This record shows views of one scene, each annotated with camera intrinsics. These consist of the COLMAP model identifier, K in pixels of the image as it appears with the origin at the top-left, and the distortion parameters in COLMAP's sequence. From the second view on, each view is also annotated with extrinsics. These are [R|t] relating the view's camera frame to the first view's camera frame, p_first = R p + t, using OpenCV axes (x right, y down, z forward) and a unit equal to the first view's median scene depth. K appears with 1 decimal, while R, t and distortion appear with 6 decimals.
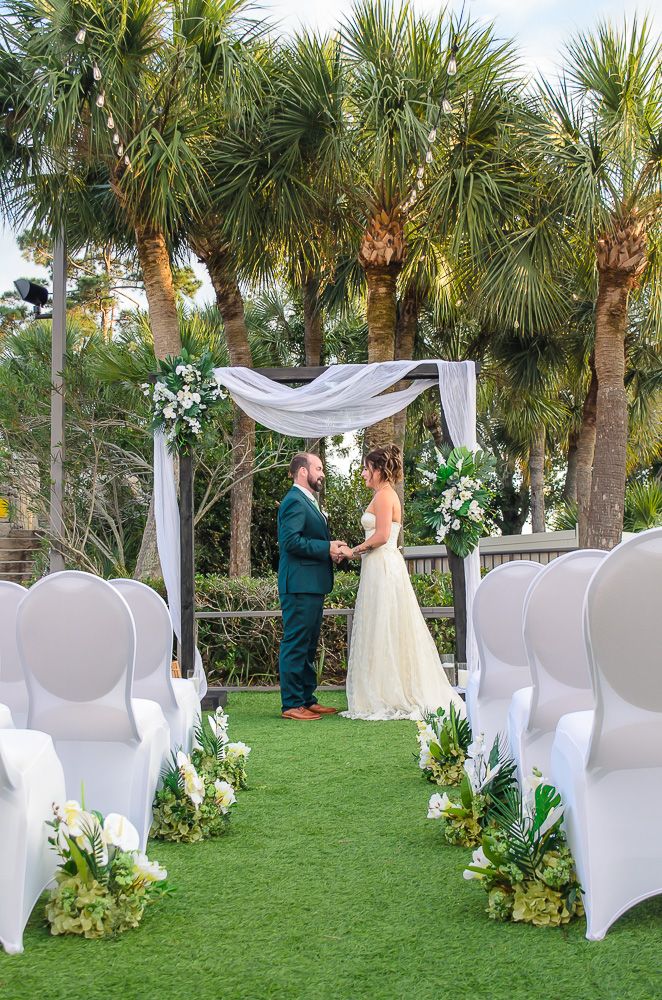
lens RADIAL K [[1064.6, 0, 334.2], [0, 1064.6, 503.4], [0, 0, 1]] dist [-0.058151, 0.000000]
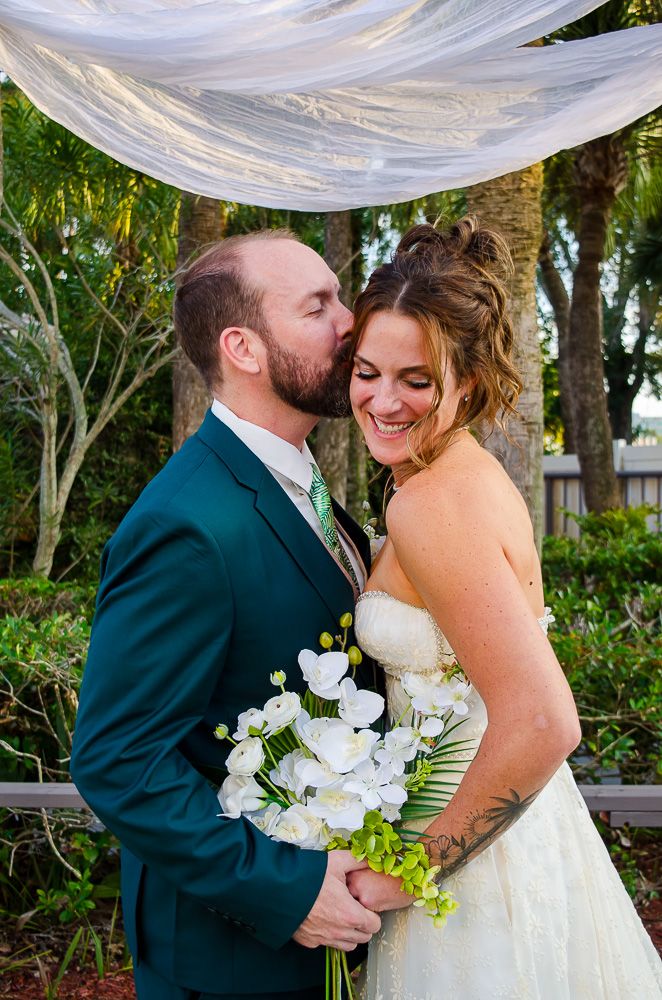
lens RADIAL K [[1272.7, 0, 336.6], [0, 1272.7, 505.0], [0, 0, 1]] dist [-0.045341, 0.000000]
pose [[0.999554, 0.009798, -0.028216, -0.004442], [-0.006521, 0.993464, 0.113957, -0.026840], [0.029148, -0.113722, 0.993085, 0.719257]]
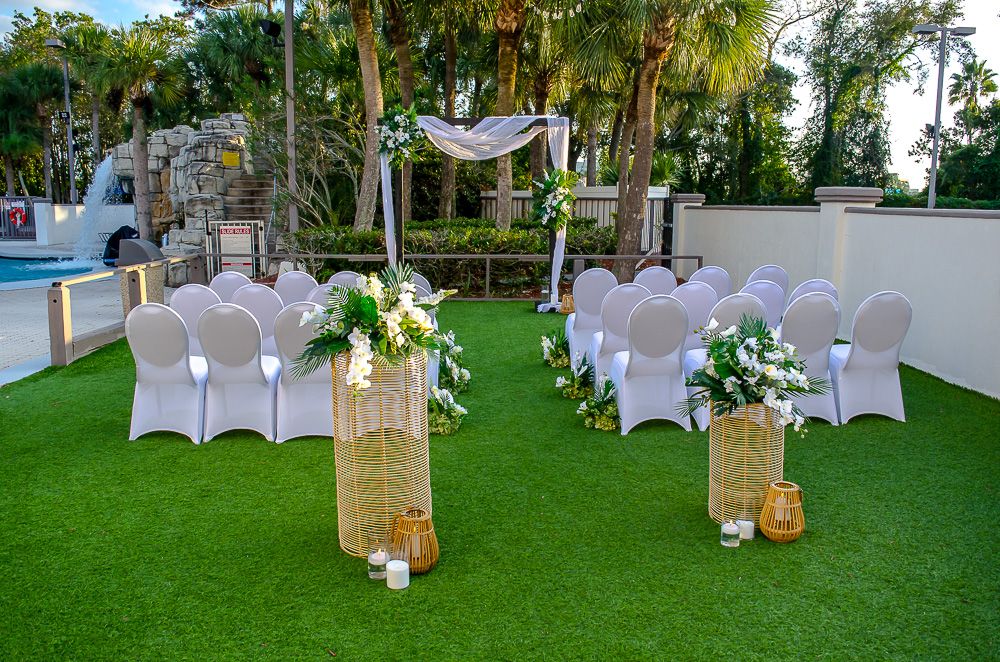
lens RADIAL K [[782.0, 0, 505.8], [0, 782.0, 341.8], [0, 0, 1]] dist [-0.087730, 0.008945]
pose [[0.995235, 0.010886, 0.096898, -0.087752], [-0.036806, 0.962175, 0.269933, -0.122413], [-0.090294, -0.272213, 0.957991, -0.293872]]
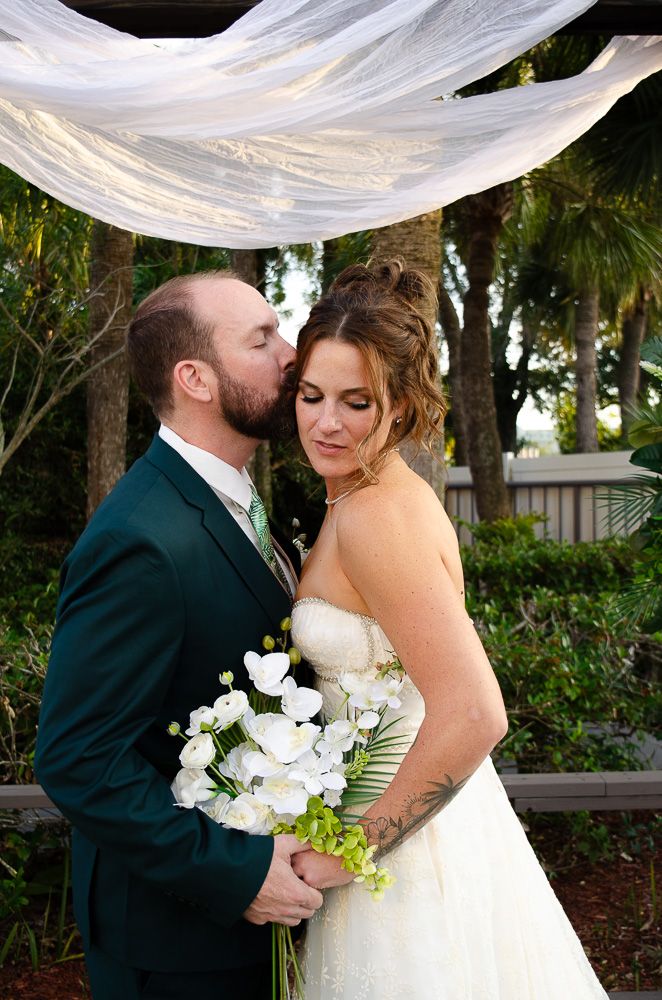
lens RADIAL K [[1219.2, 0, 332.3], [0, 1219.2, 501.1], [0, 0, 1]] dist [-0.036442, 0.000000]
pose [[0.998723, 0.001527, 0.050499, -0.012159], [-0.006689, 0.994740, 0.102212, -0.029194], [-0.050077, -0.102419, 0.993480, 0.707183]]
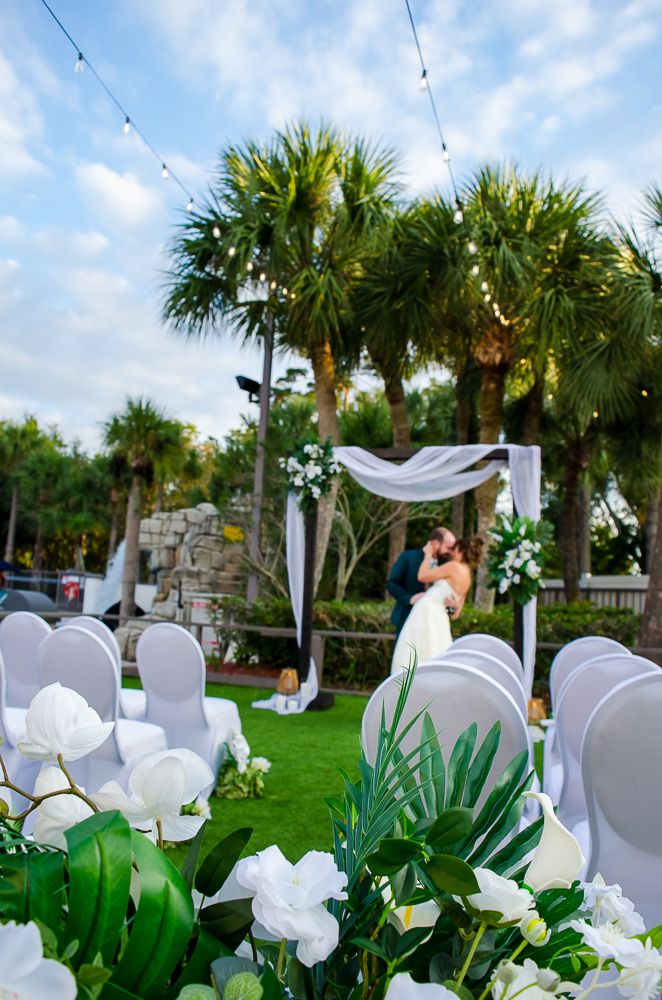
lens RADIAL K [[782.0, 0, 335.3], [0, 782.0, 502.9], [0, 0, 1]] dist [-0.087730, 0.008945]
pose [[0.970398, 0.039414, -0.238275, 0.121395], [-0.047455, 0.998478, -0.028105, -0.032854], [0.236805, 0.038581, 0.970791, 0.068395]]
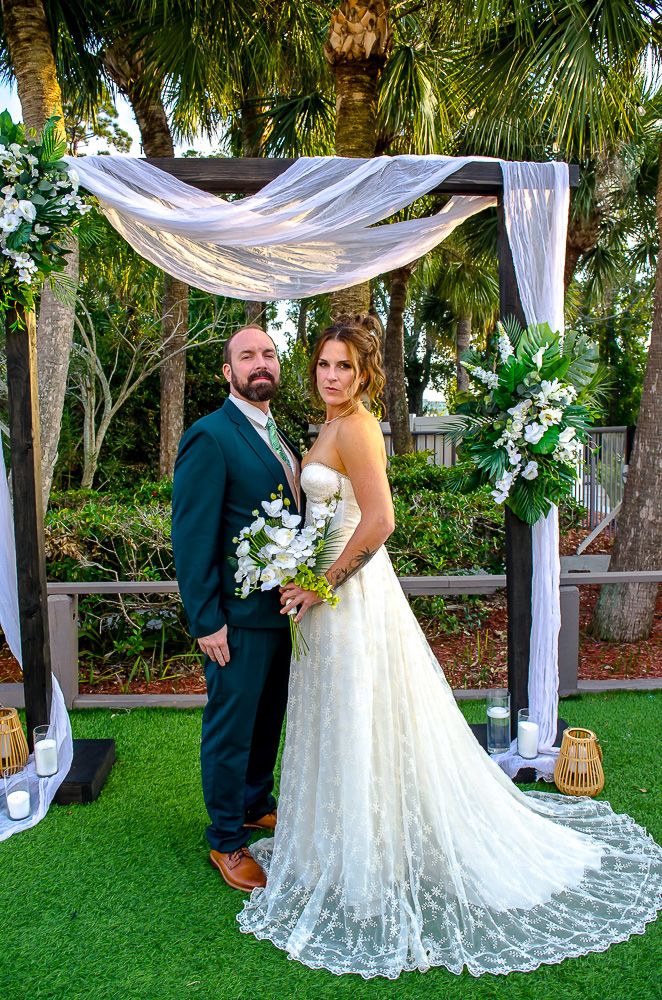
lens RADIAL K [[782.0, 0, 334.4], [0, 782.0, 500.6], [0, 0, 1]] dist [-0.087730, 0.008945]
pose [[0.996101, 0.004565, 0.088098, -0.018659], [-0.019580, 0.985193, 0.170329, -0.029755], [-0.086016, -0.171390, 0.981441, 0.614810]]
